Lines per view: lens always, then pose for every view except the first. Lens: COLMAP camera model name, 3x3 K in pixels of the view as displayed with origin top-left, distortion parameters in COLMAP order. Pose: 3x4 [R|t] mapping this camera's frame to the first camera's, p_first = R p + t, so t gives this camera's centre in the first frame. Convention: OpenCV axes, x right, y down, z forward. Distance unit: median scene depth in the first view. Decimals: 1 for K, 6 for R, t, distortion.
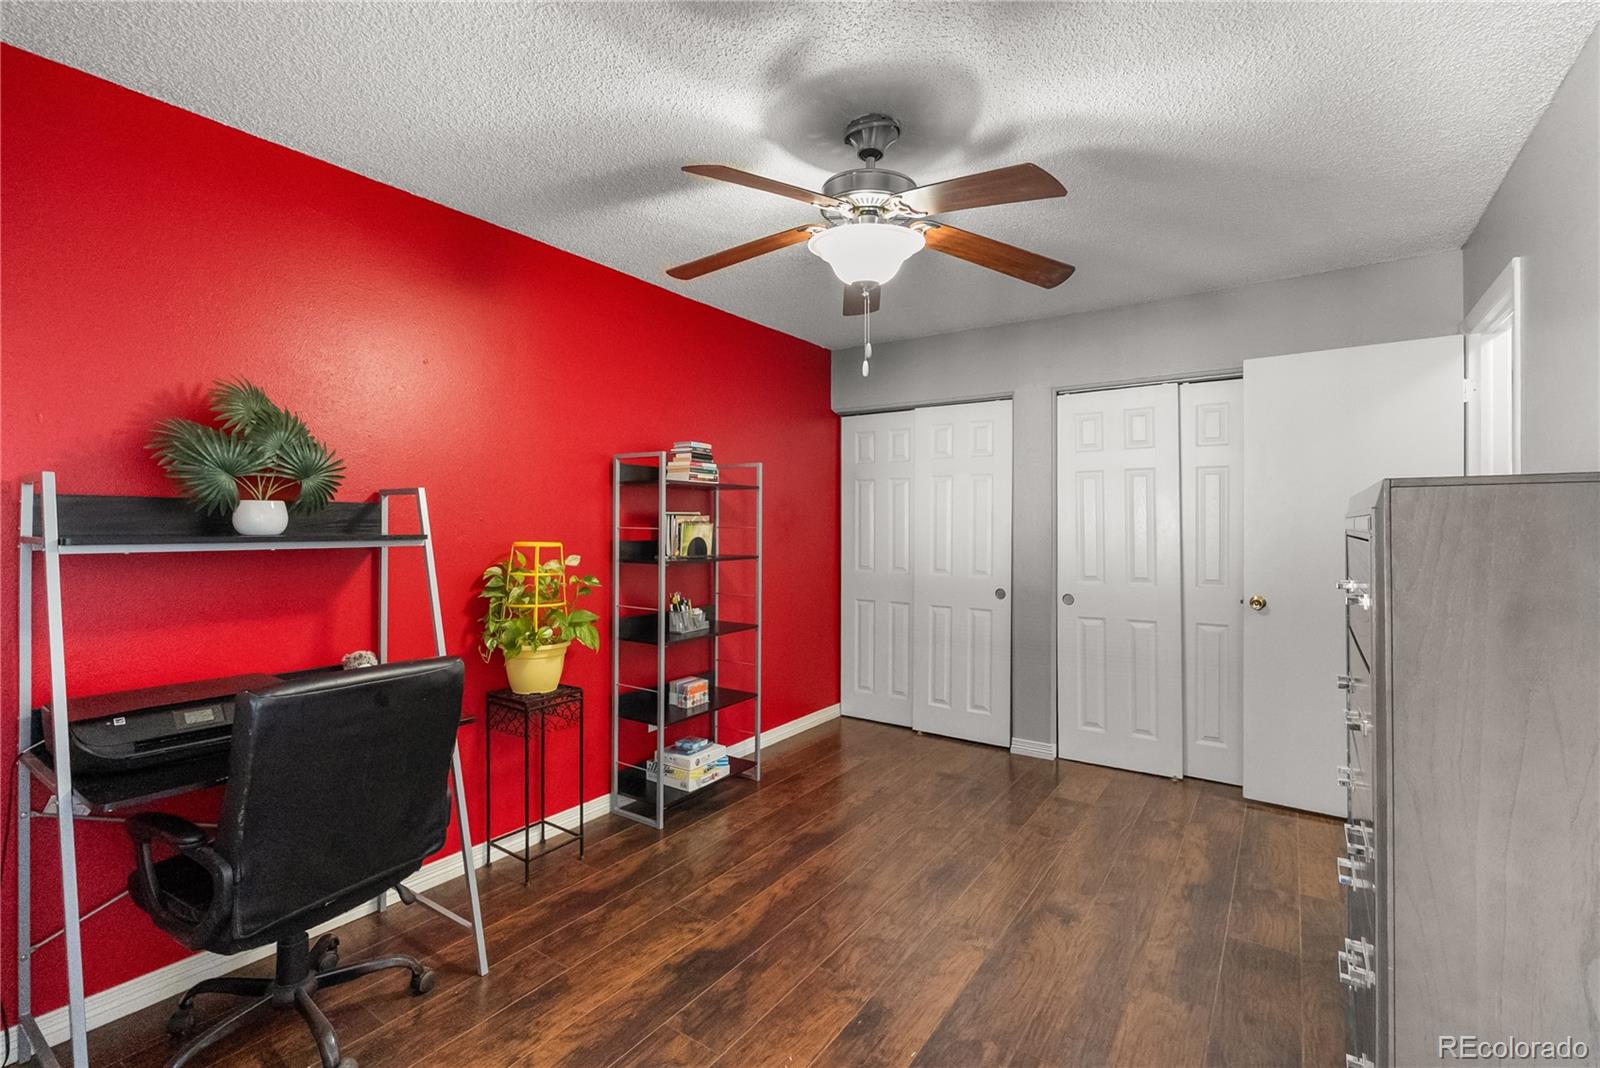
lens RADIAL K [[709.5, 0, 800.0], [0, 709.5, 534.0], [0, 0, 1]] dist [-0.015887, -0.000181]
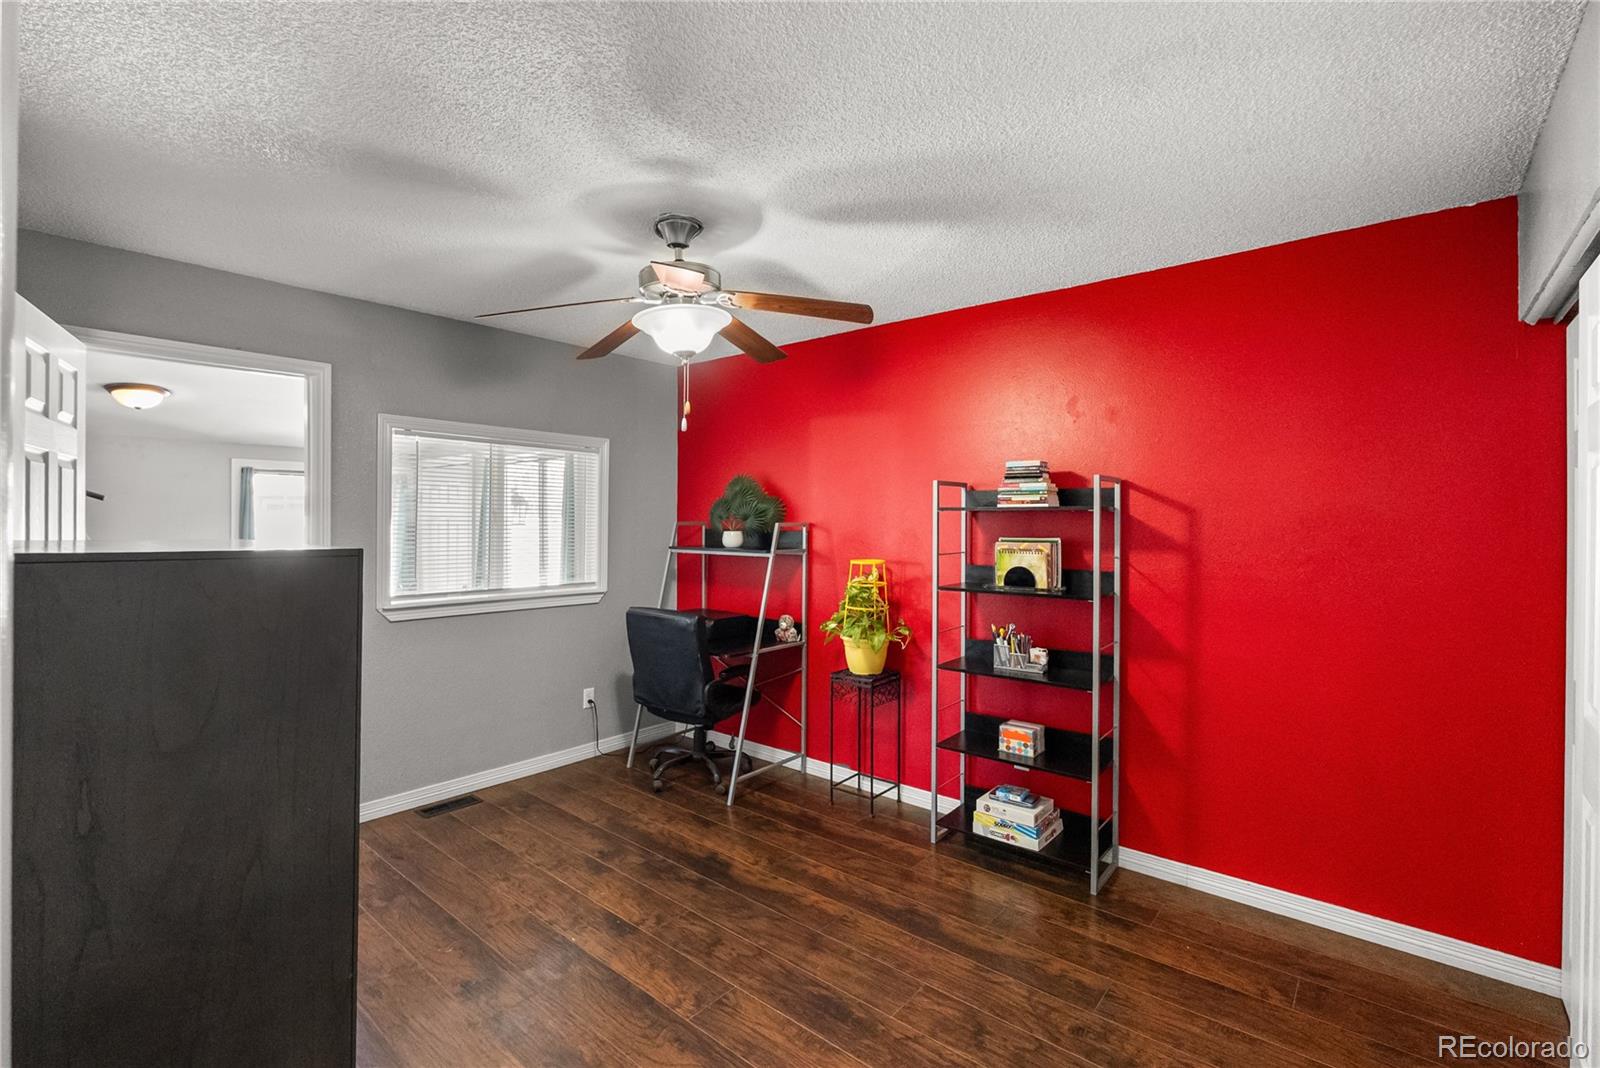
lens RADIAL K [[717.3, 0, 796.5], [0, 717.3, 530.5], [0, 0, 1]] dist [-0.003171, -0.000097]
pose [[-0.098723, 0.013674, -0.995021, 1.037085], [-0.018578, 0.999706, 0.015582, -0.066103], [0.994941, 0.020024, -0.098440, 1.070613]]
